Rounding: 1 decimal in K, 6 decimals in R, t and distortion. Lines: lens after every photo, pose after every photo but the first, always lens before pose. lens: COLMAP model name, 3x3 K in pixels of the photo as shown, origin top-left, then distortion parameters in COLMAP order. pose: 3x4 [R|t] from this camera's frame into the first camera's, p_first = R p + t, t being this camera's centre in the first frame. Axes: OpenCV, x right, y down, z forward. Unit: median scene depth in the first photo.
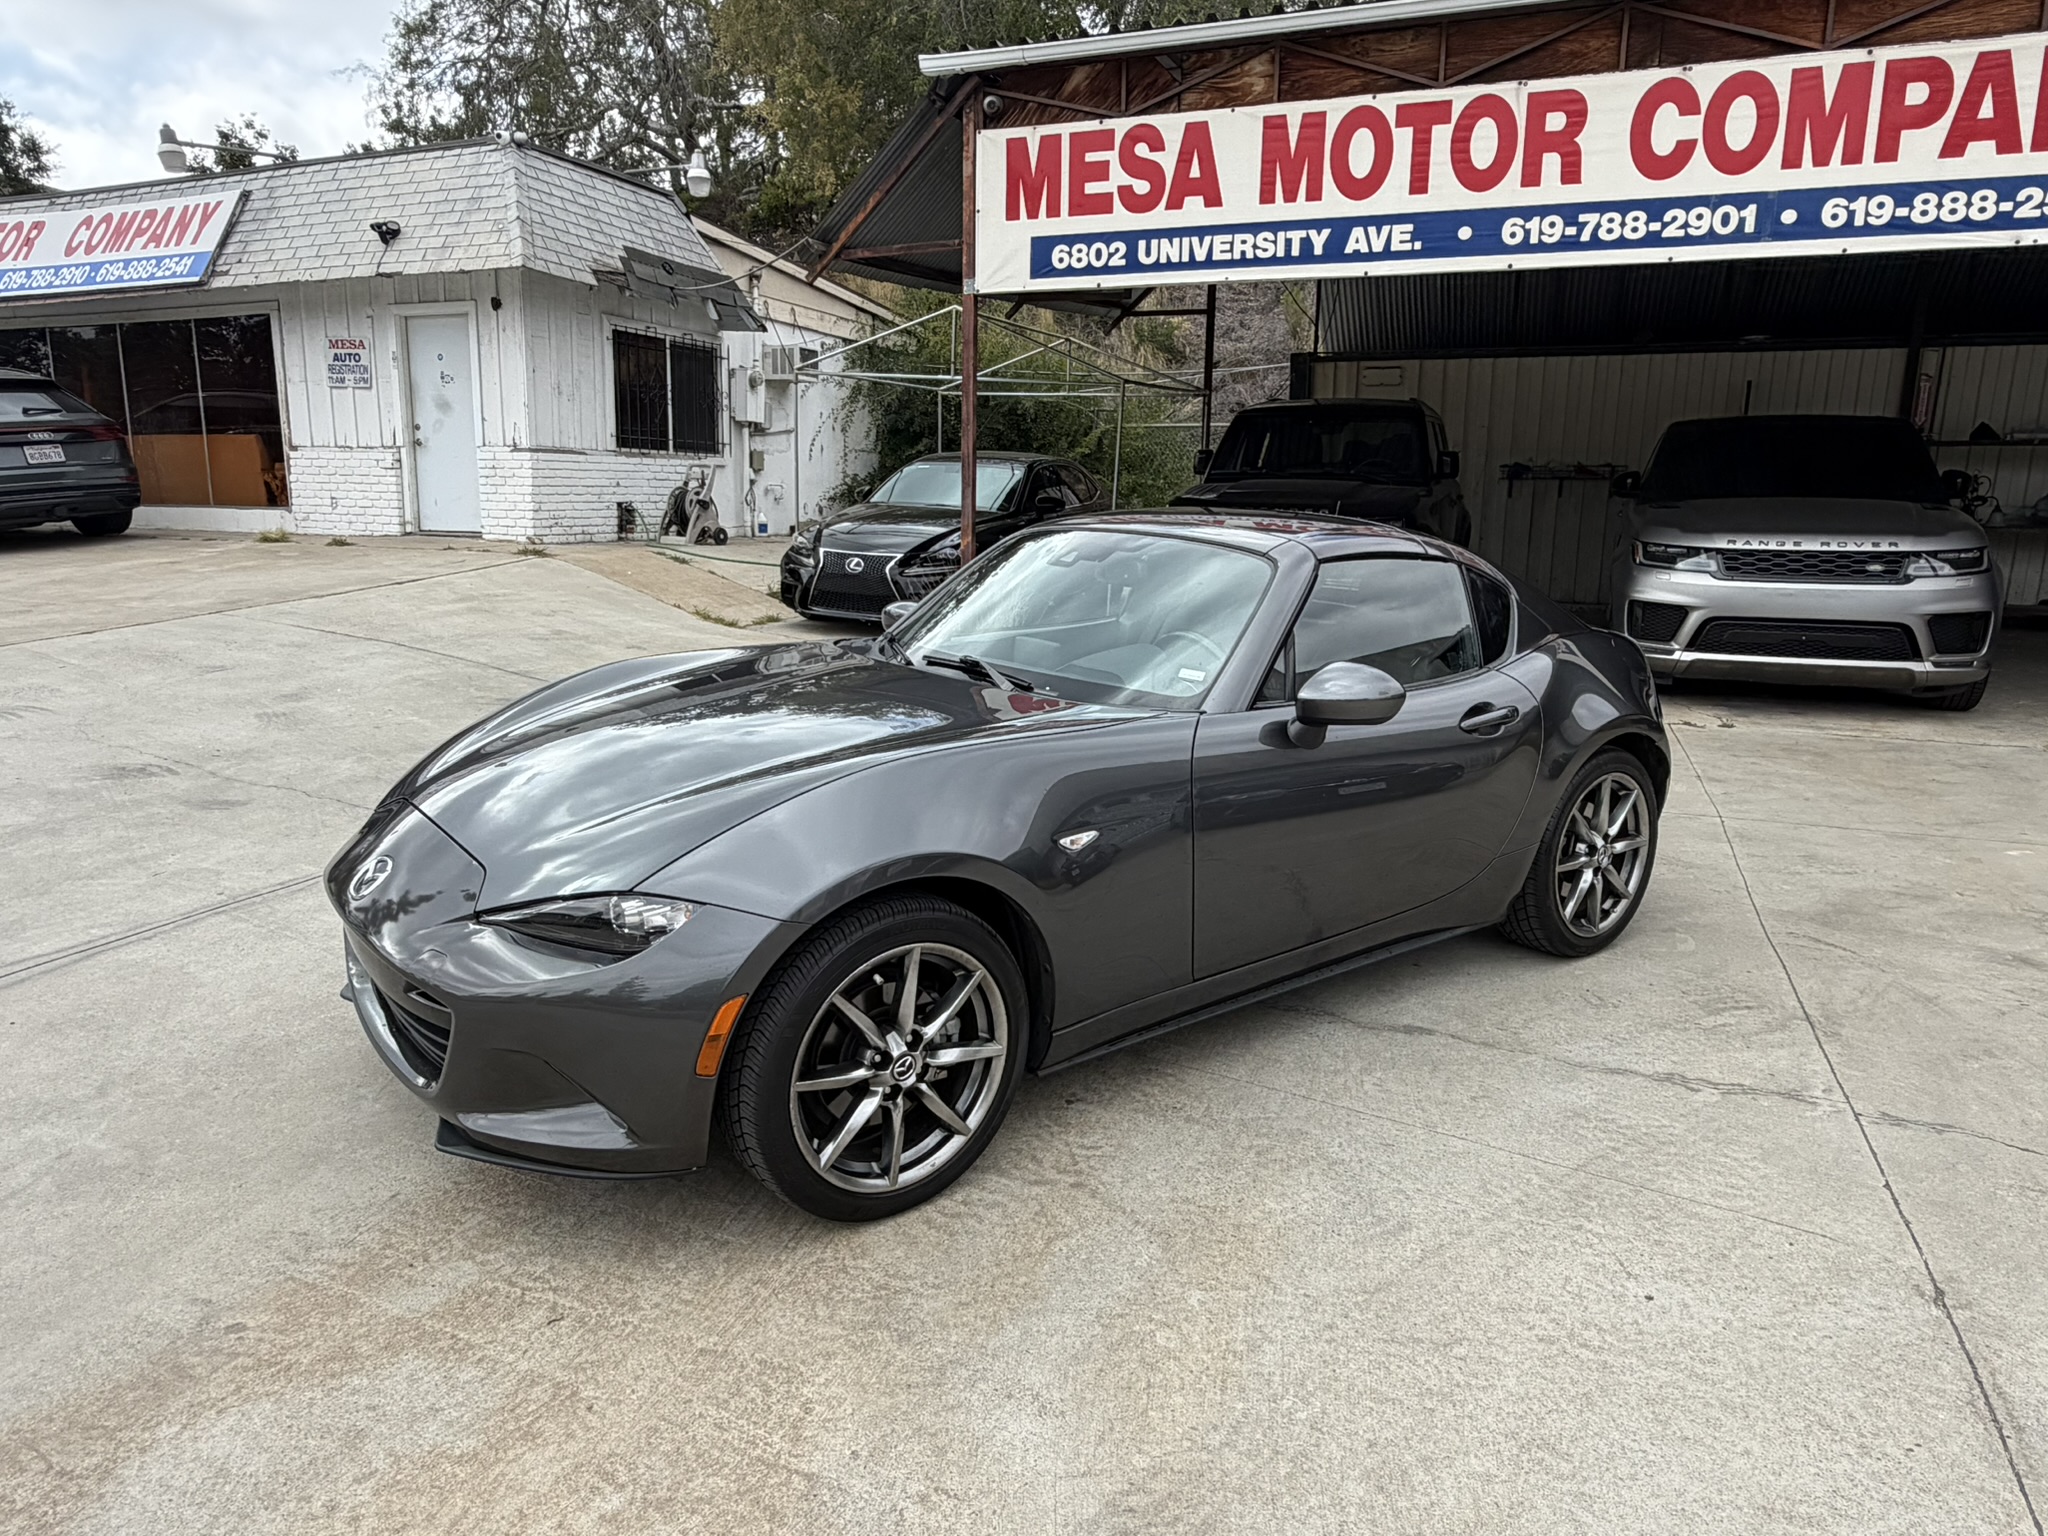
lens RADIAL K [[1313.9, 0, 1027.8], [0, 1313.9, 773.4], [0, 0, 1]] dist [-0.003194, 0.004003]
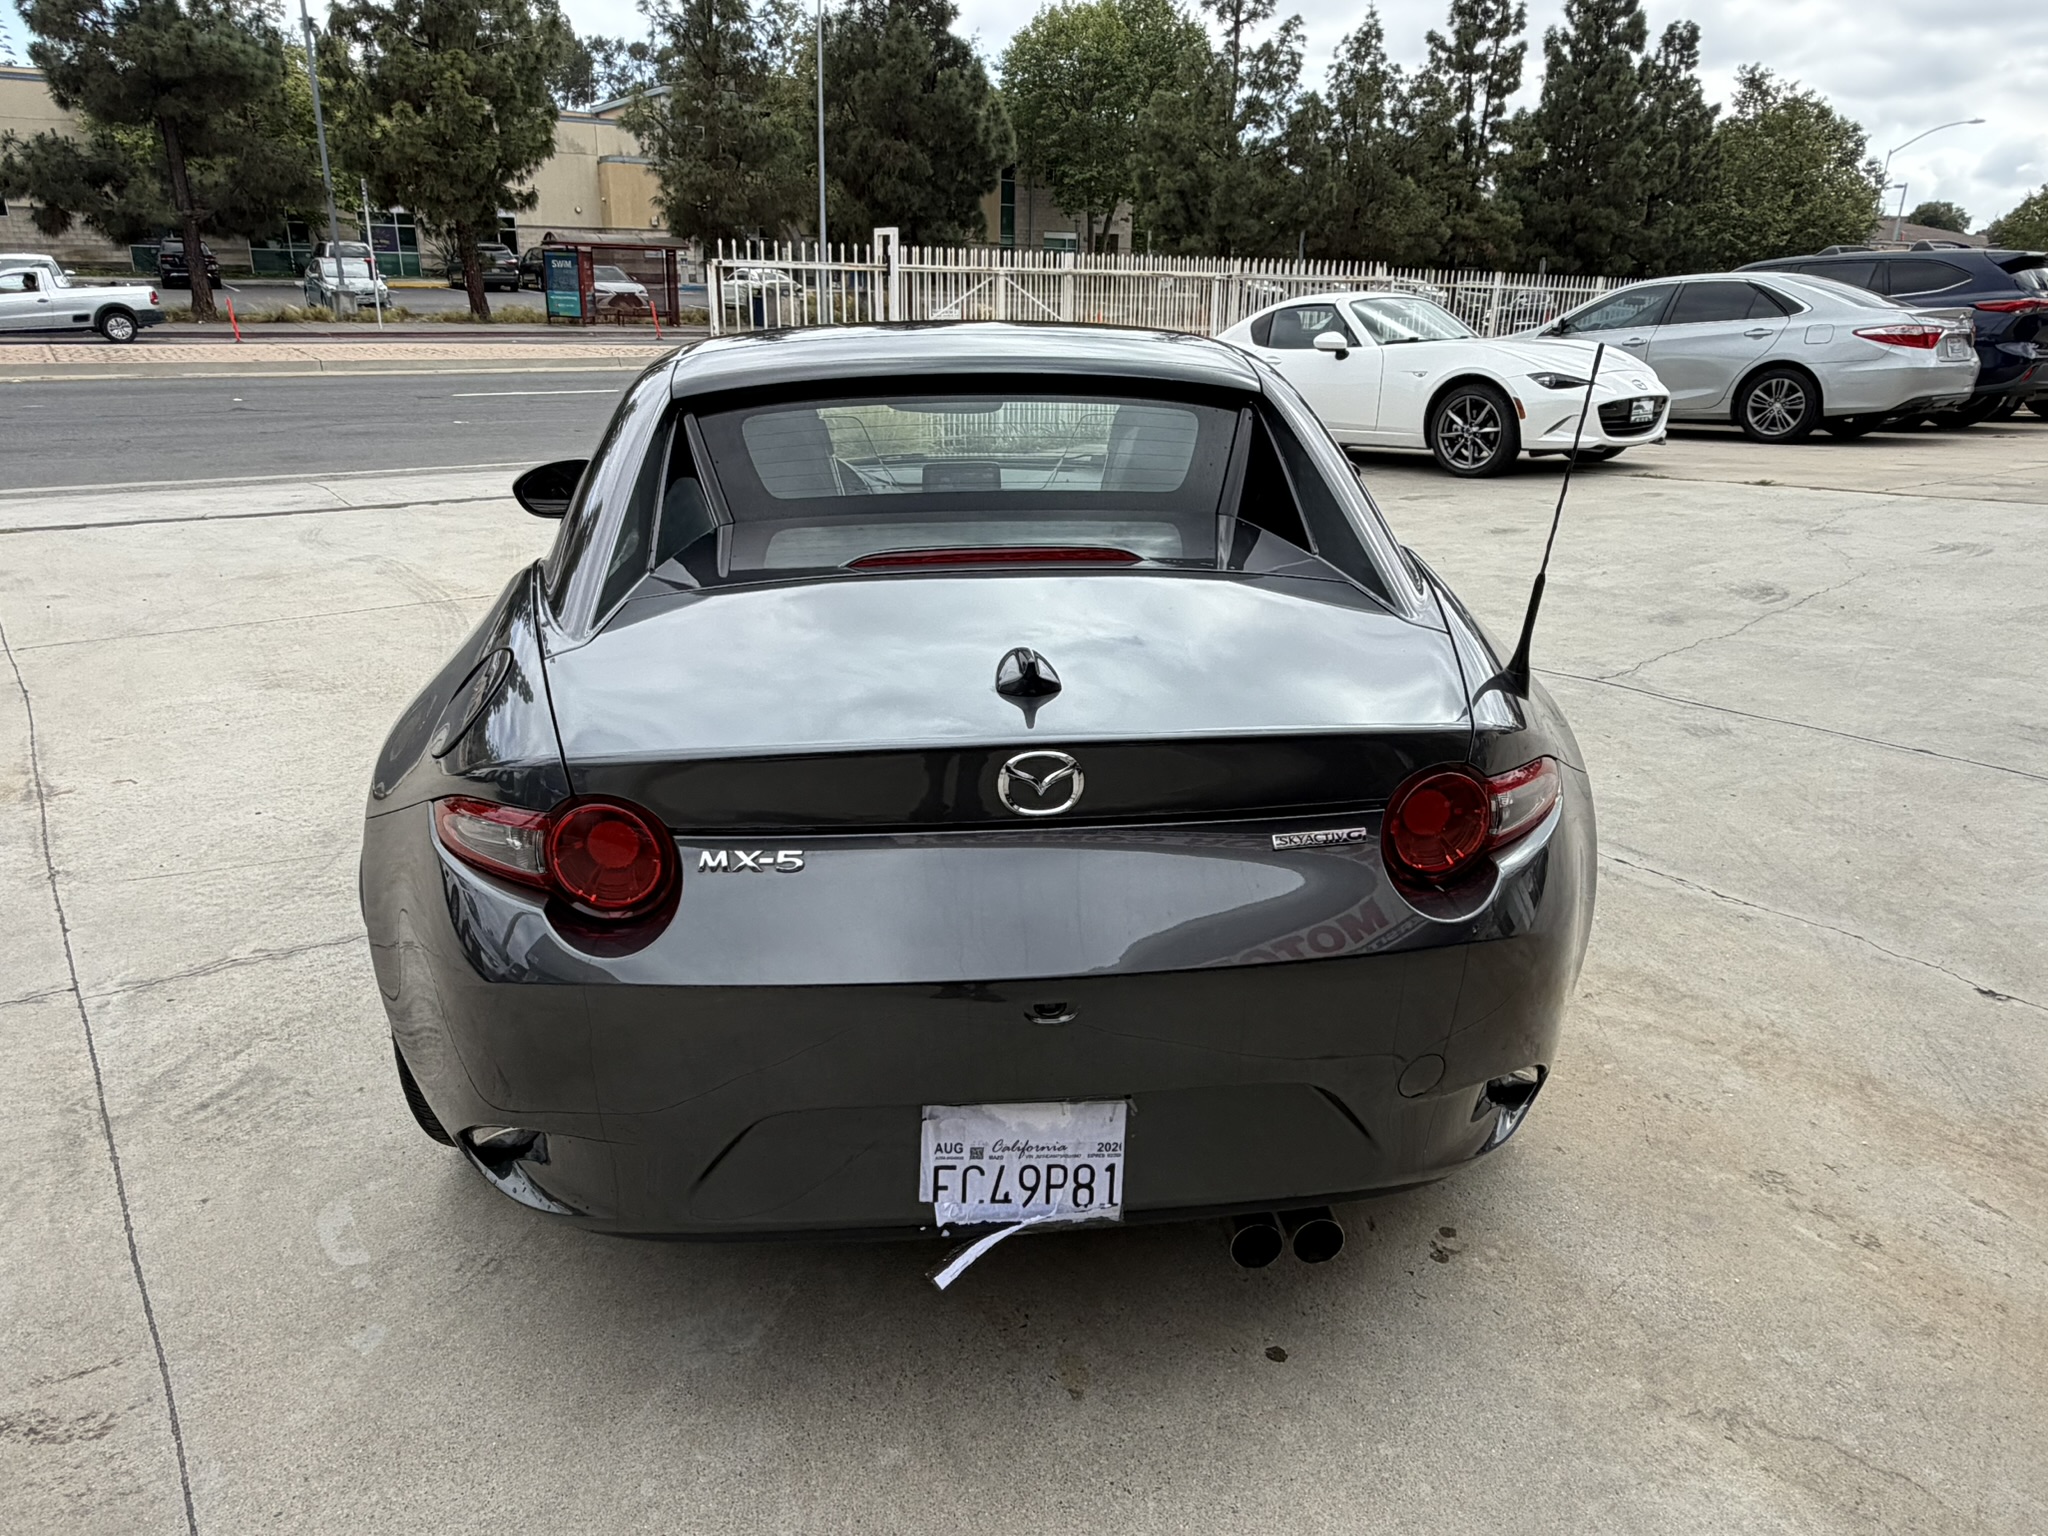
lens RADIAL K [[1346.6, 0, 1007.6], [0, 1346.6, 759.5], [0, 0, 1]] dist [-0.000209, 0.001669]
pose [[-0.521898, 0.262885, -0.811489, 0.370704], [-0.202052, 0.886154, 0.417021, -0.144877], [0.828732, 0.381605, -0.409366, 0.681042]]
